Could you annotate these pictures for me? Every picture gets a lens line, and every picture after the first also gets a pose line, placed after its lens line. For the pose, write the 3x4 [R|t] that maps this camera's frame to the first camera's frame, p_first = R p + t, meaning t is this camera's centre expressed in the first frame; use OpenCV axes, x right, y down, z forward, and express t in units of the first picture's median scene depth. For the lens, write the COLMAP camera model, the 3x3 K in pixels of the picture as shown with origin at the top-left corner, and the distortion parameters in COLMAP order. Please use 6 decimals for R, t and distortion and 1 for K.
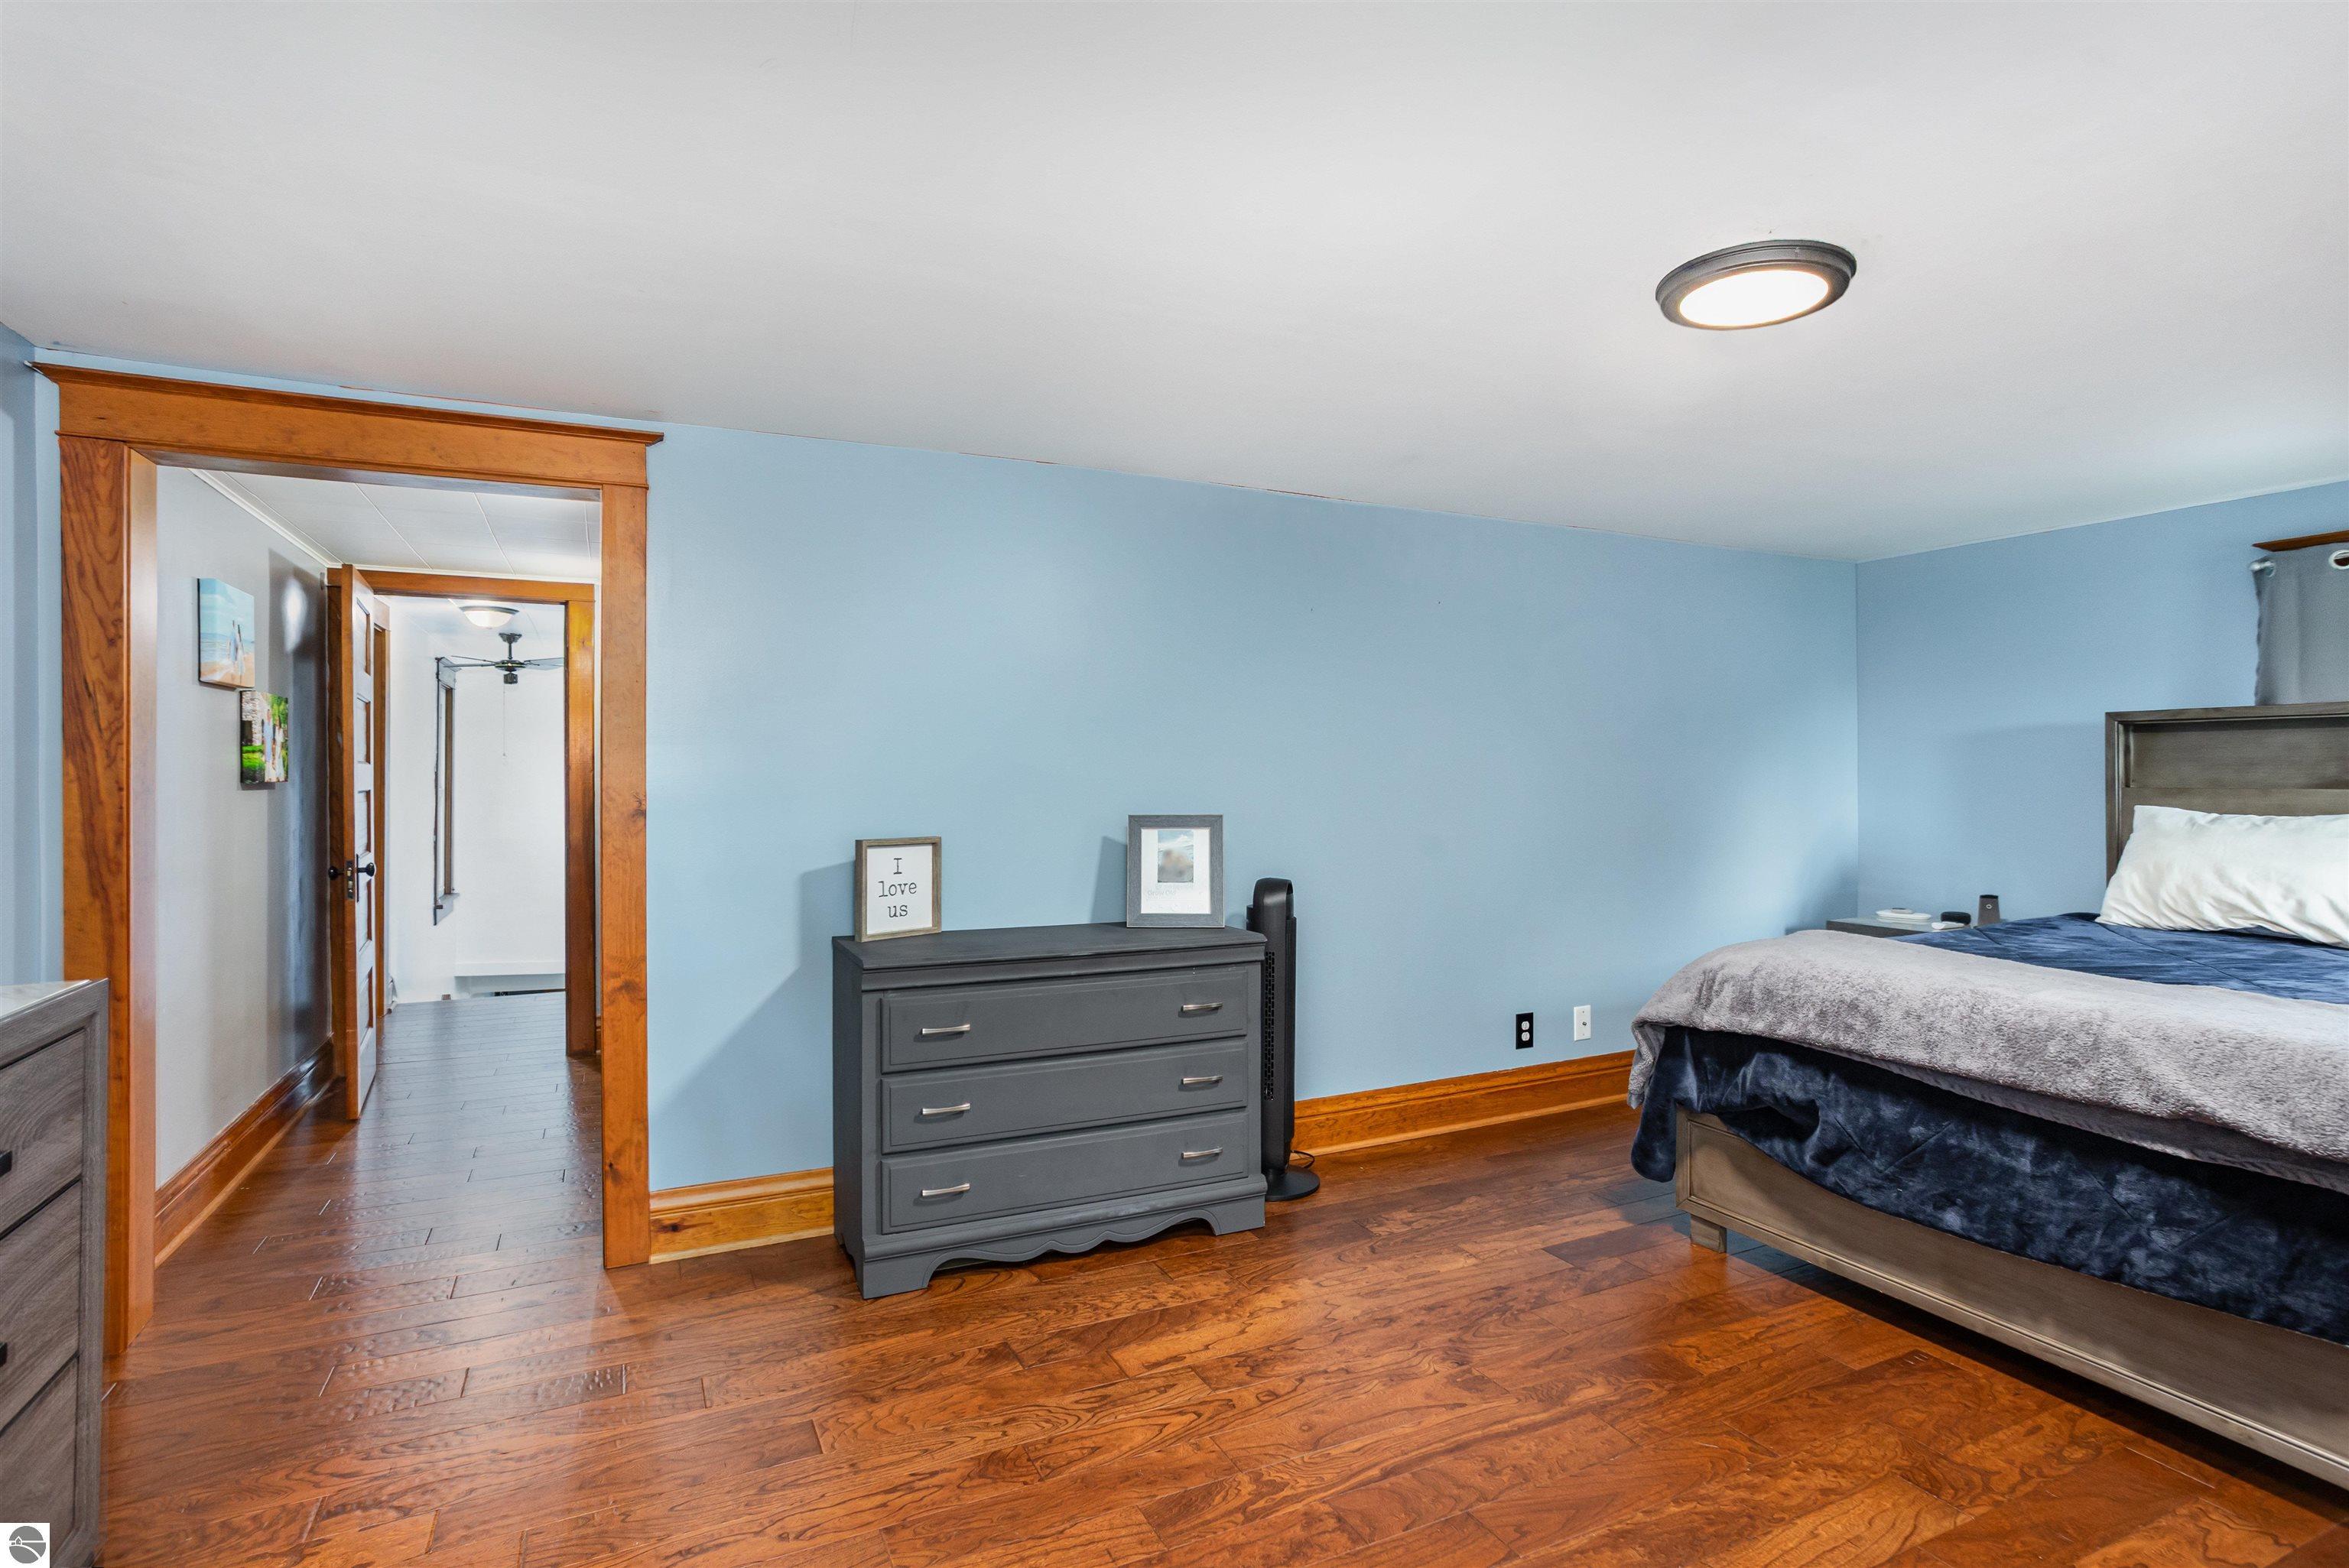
lens RADIAL K [[1152.8, 0, 1174.5], [0, 1152.8, 784.0], [0, 0, 1]] dist [-0.022473, 0.021376]
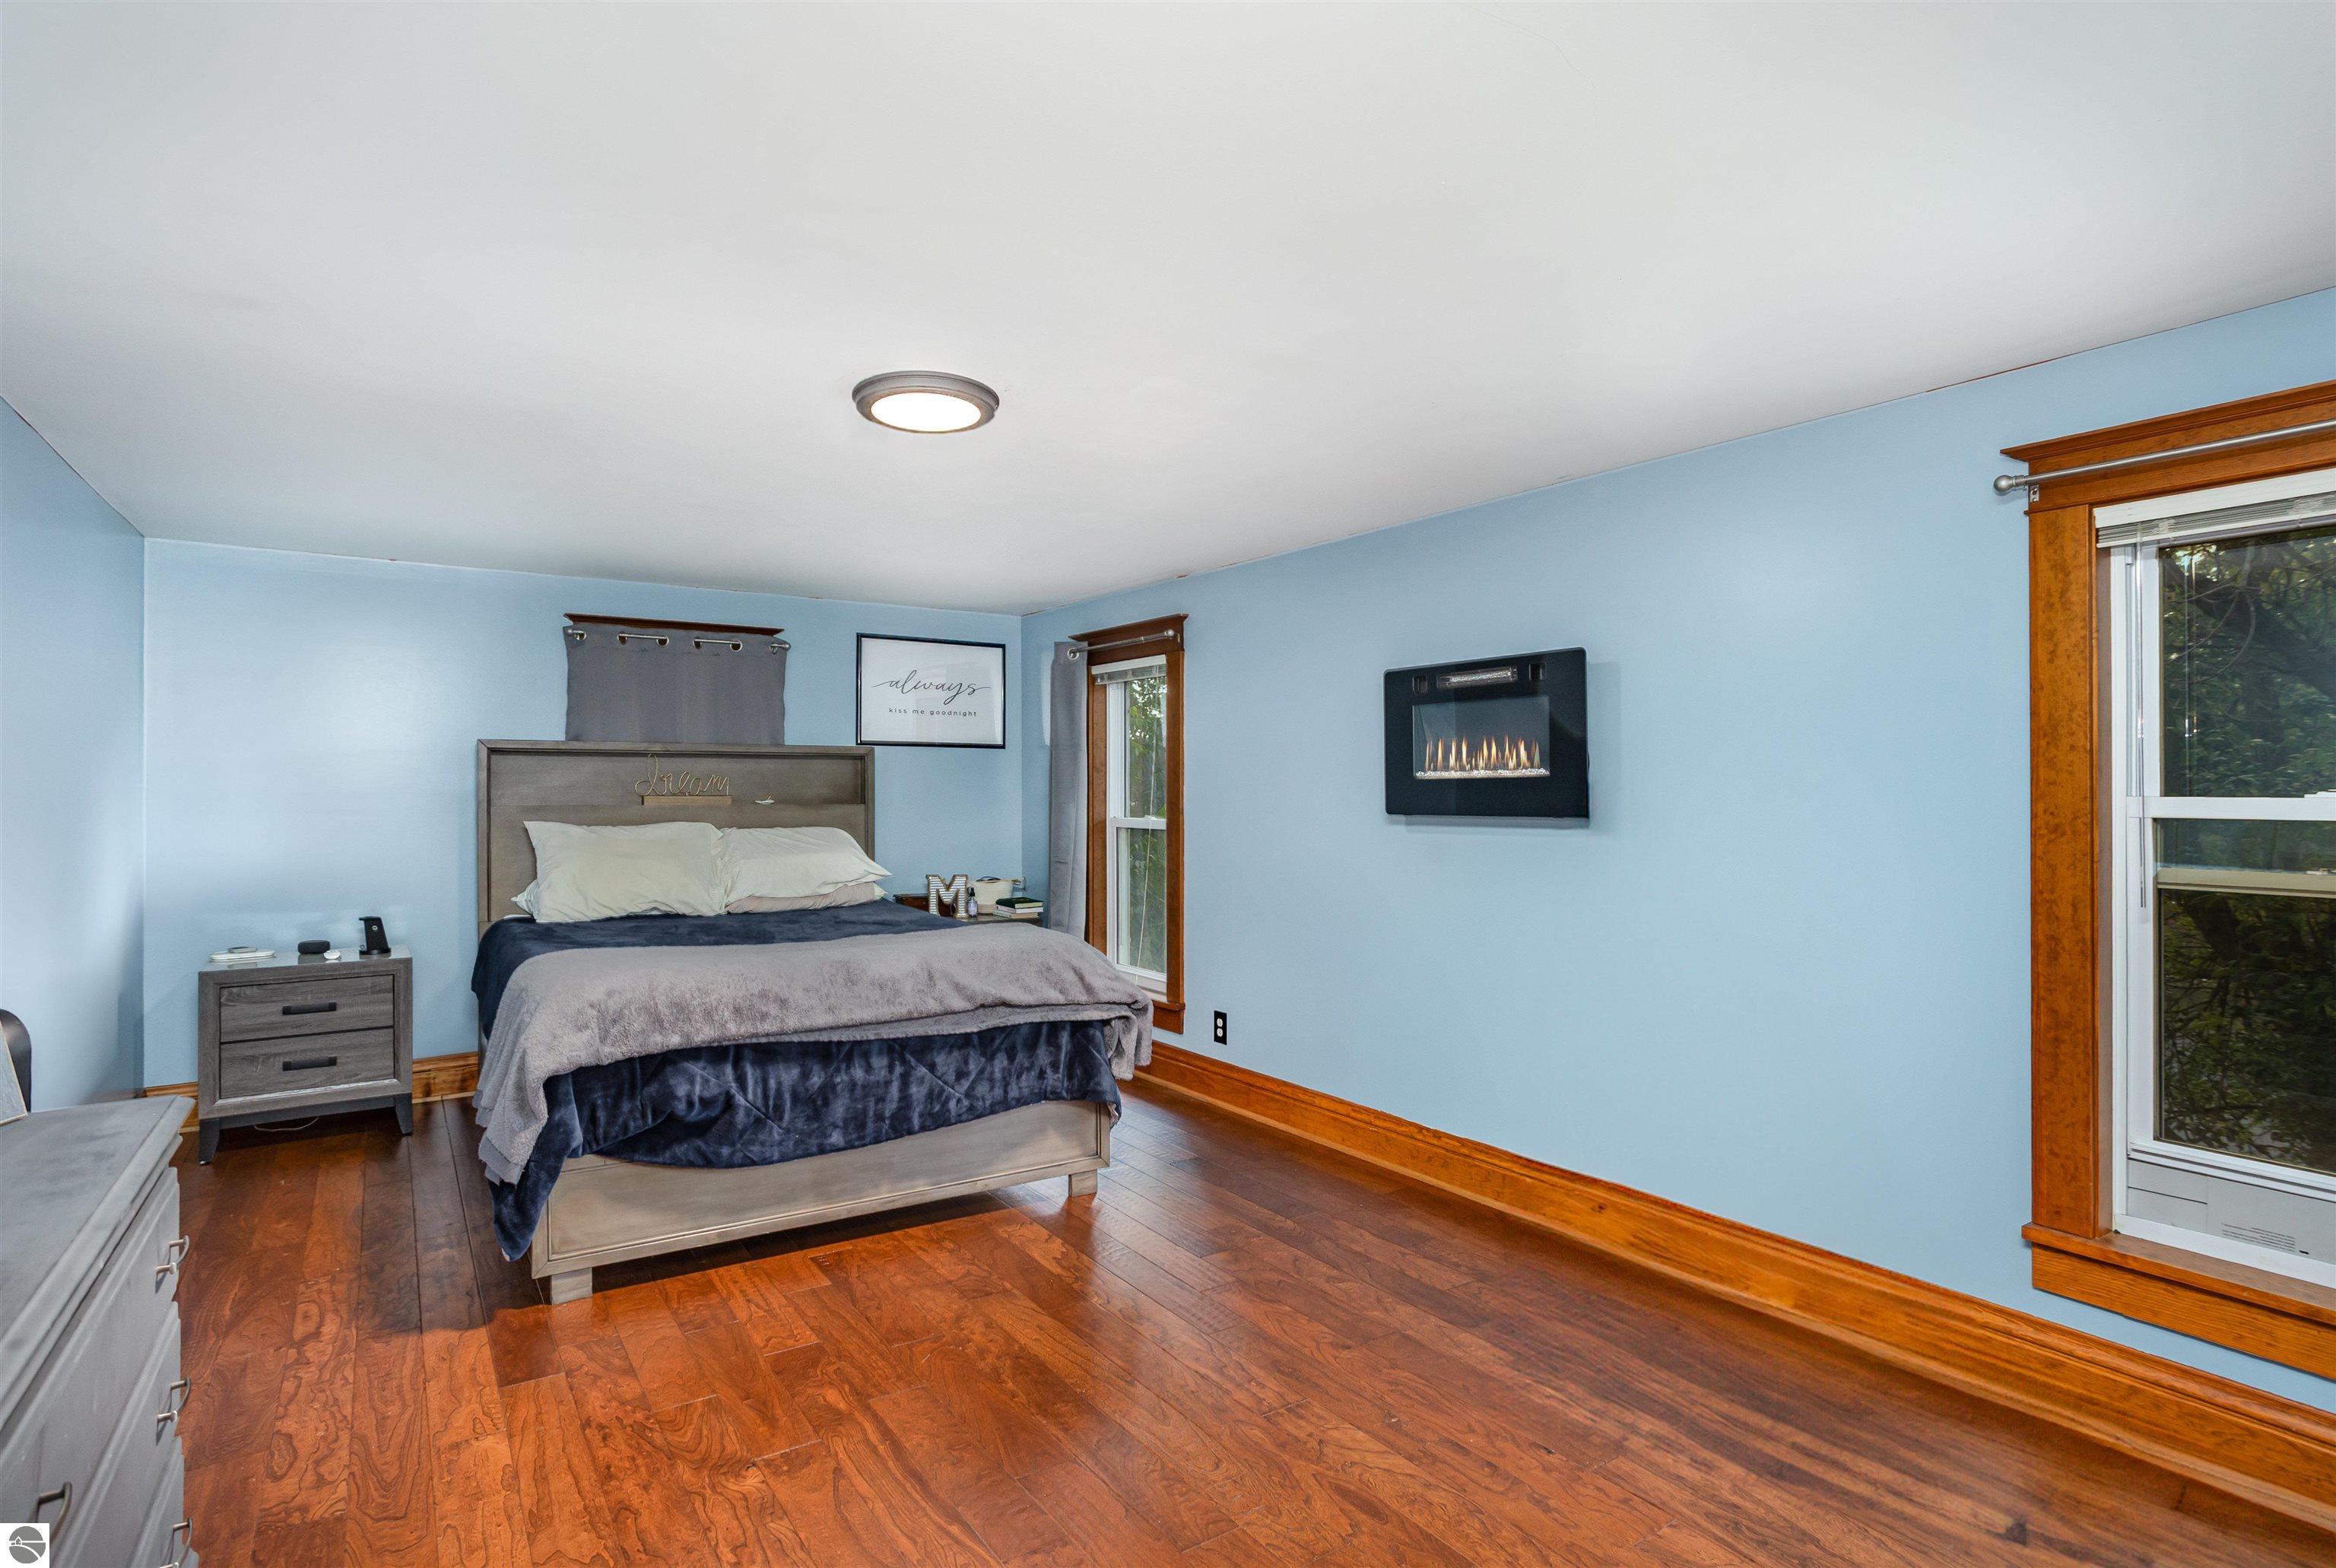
lens RADIAL K [[1184.0, 0, 1183.9], [0, 1184.0, 836.3], [0, 0, 1]] dist [-0.046761, 0.026447]
pose [[-0.152867, -0.032970, 0.987697, -0.609328], [0.007579, 0.999375, 0.034533, -0.003642], [-0.988218, 0.012764, -0.152521, 0.732793]]
